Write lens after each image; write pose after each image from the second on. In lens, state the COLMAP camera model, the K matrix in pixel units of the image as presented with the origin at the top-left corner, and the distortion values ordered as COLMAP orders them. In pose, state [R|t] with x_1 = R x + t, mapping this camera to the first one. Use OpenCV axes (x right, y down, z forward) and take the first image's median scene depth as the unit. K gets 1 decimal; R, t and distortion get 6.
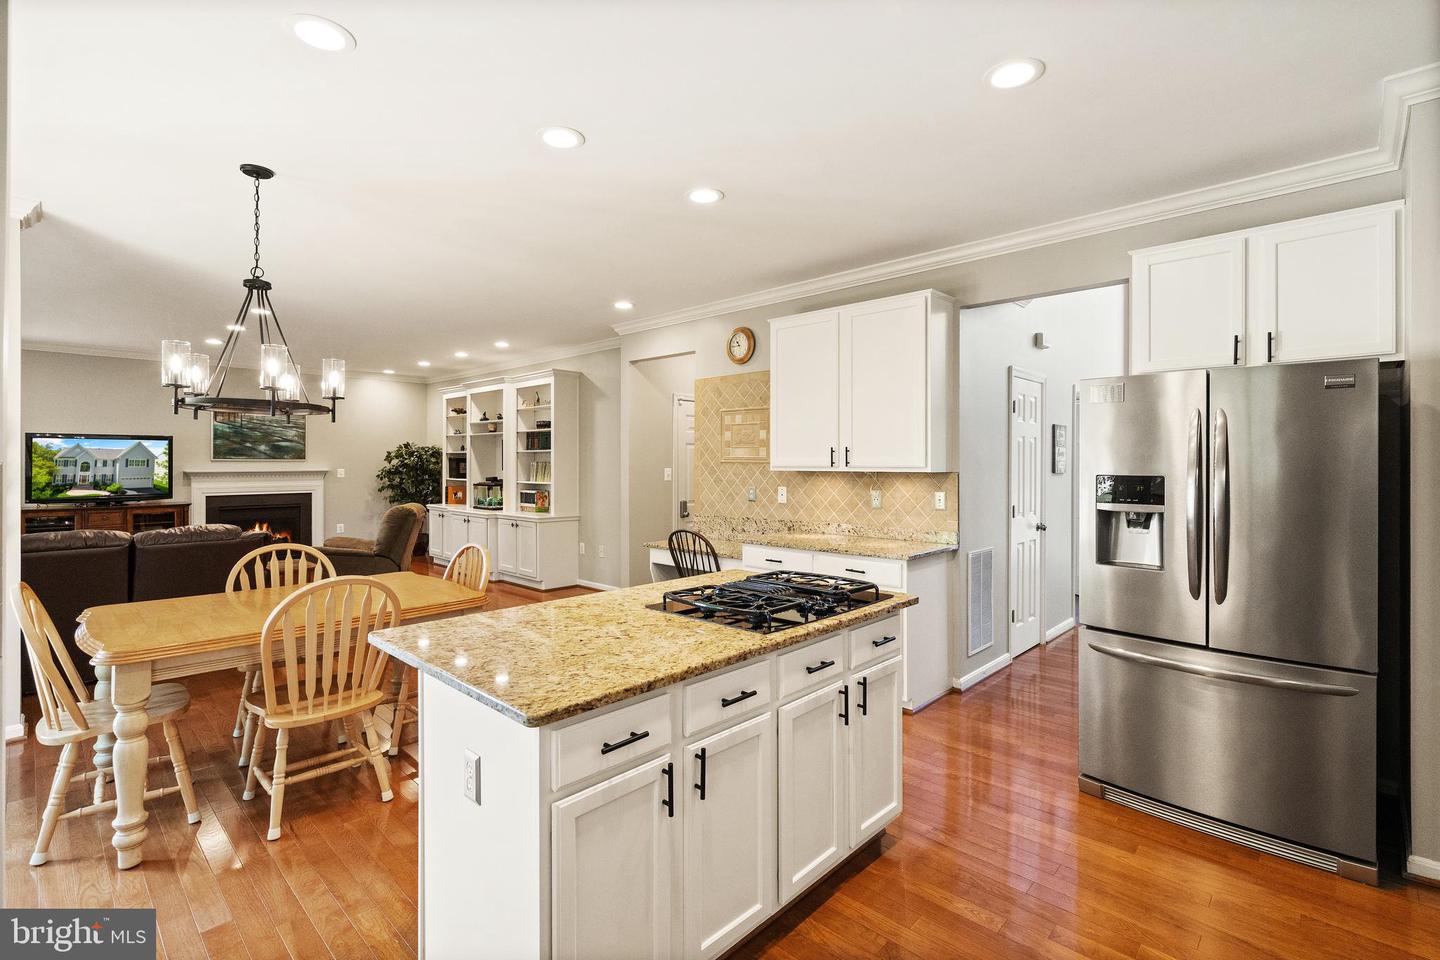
lens RADIAL K [[667.4, 0, 717.1], [0, 667.4, 462.2], [0, 0, 1]] dist [-0.001332, 0.021523]
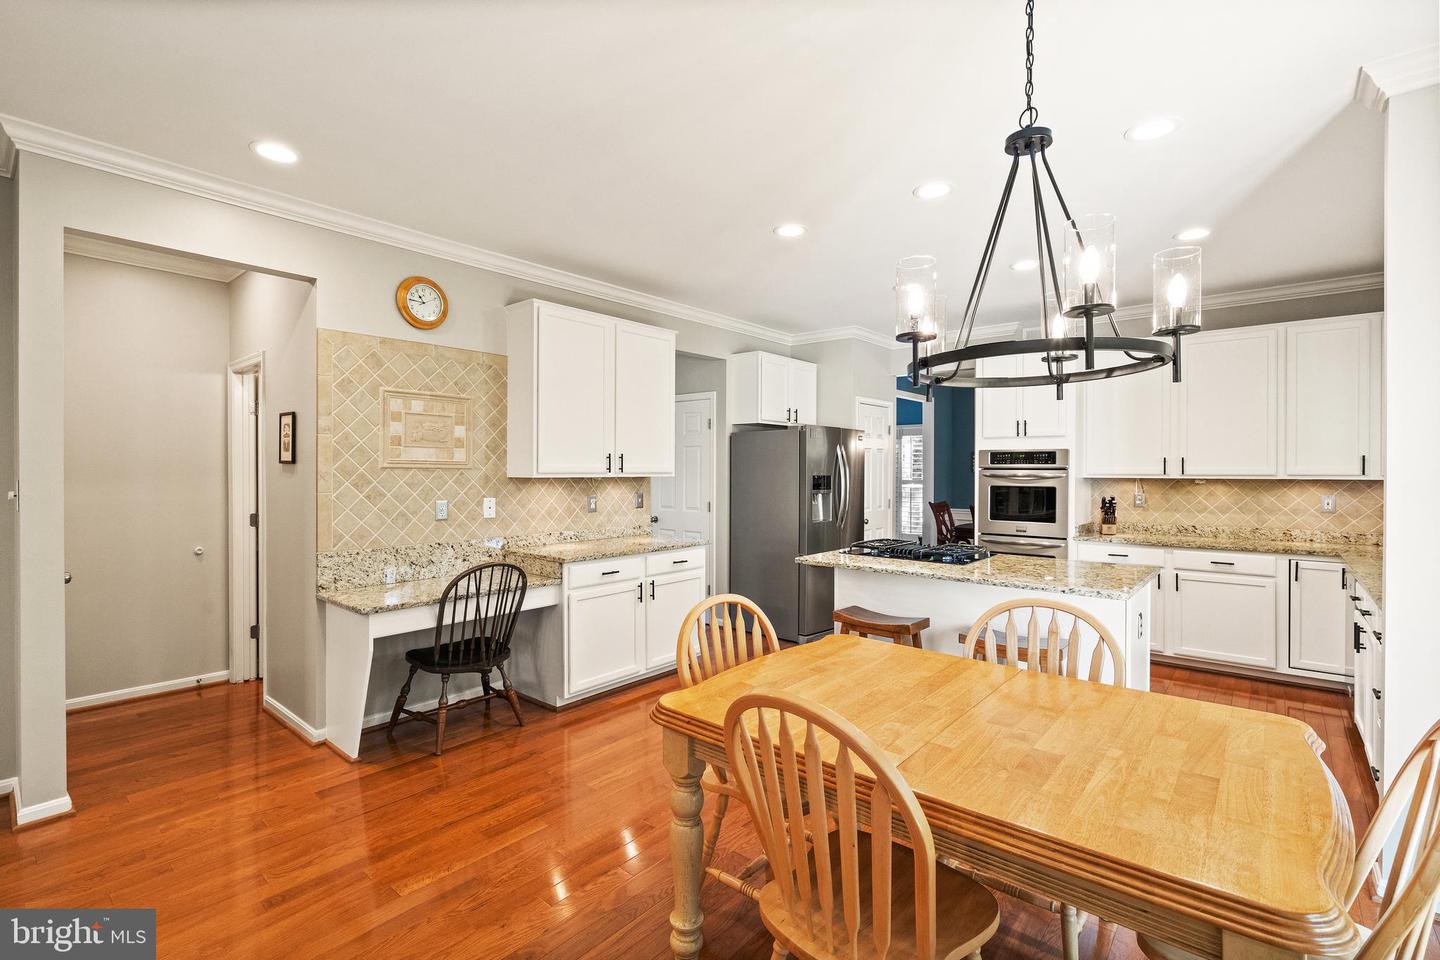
lens RADIAL K [[650.6, 0, 726.9], [0, 650.6, 473.4], [0, 0, 1]] dist [-0.002372, 0.000213]
pose [[-0.063603, -0.006453, 0.997954, -0.818549], [-0.002304, 0.999977, 0.006319, 0.001313], [-0.997973, -0.001897, -0.063616, 0.873325]]
